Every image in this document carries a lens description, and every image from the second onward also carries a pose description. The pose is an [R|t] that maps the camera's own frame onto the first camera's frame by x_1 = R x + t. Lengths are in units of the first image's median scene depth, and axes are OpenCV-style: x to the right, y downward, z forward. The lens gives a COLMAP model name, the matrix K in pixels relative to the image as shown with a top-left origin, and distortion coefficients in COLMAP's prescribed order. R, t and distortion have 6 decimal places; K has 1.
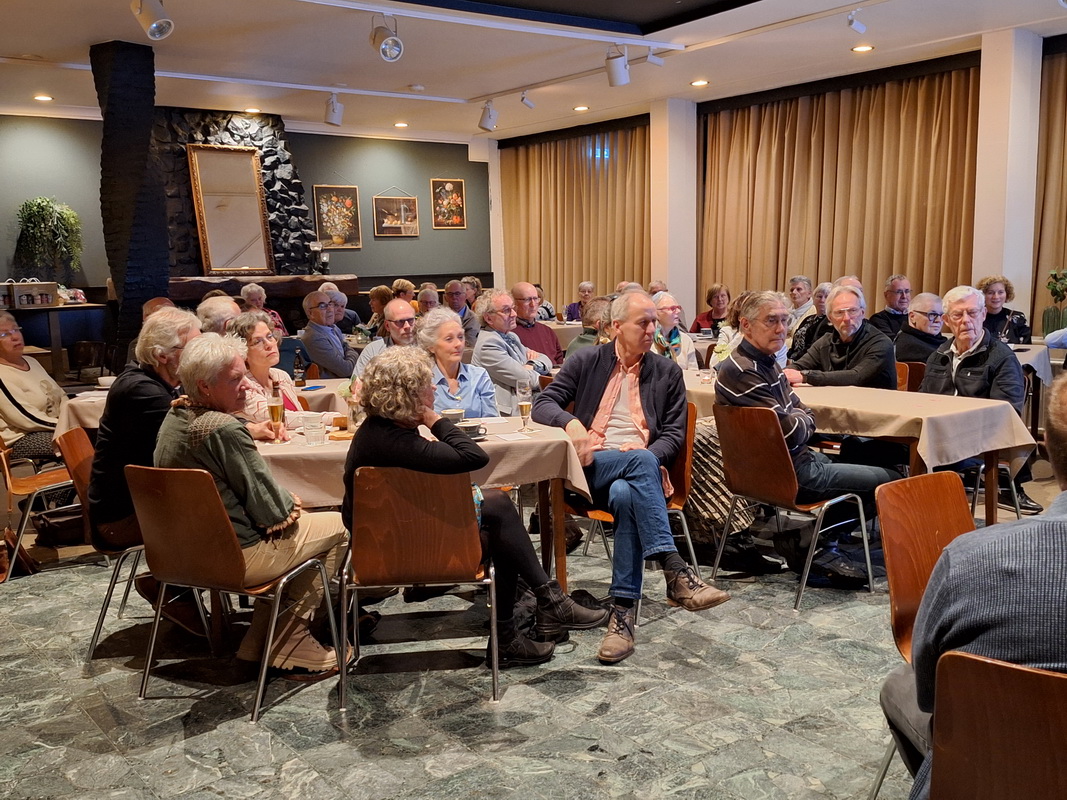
lens RADIAL K [[1050.0, 0, 513.5], [0, 1050.0, 400.9], [0, 0, 1]] dist [0.181247, -0.312499]
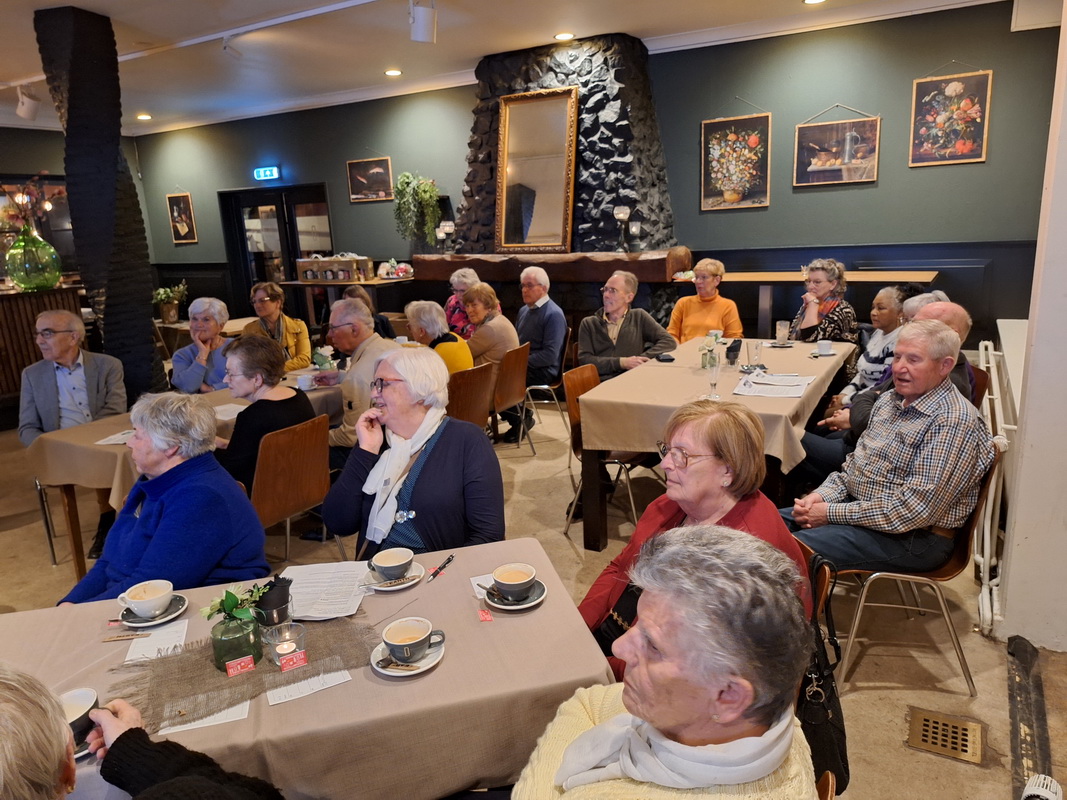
lens RADIAL K [[729.5, 0, 540.0], [0, 729.5, 413.4], [0, 0, 1]] dist [0.059240, -0.064494]
pose [[0.420197, 0.236039, -0.876197, 0.286084], [-0.083921, 0.971547, 0.221479, -0.122543], [0.903544, -0.019533, 0.428050, 0.751482]]
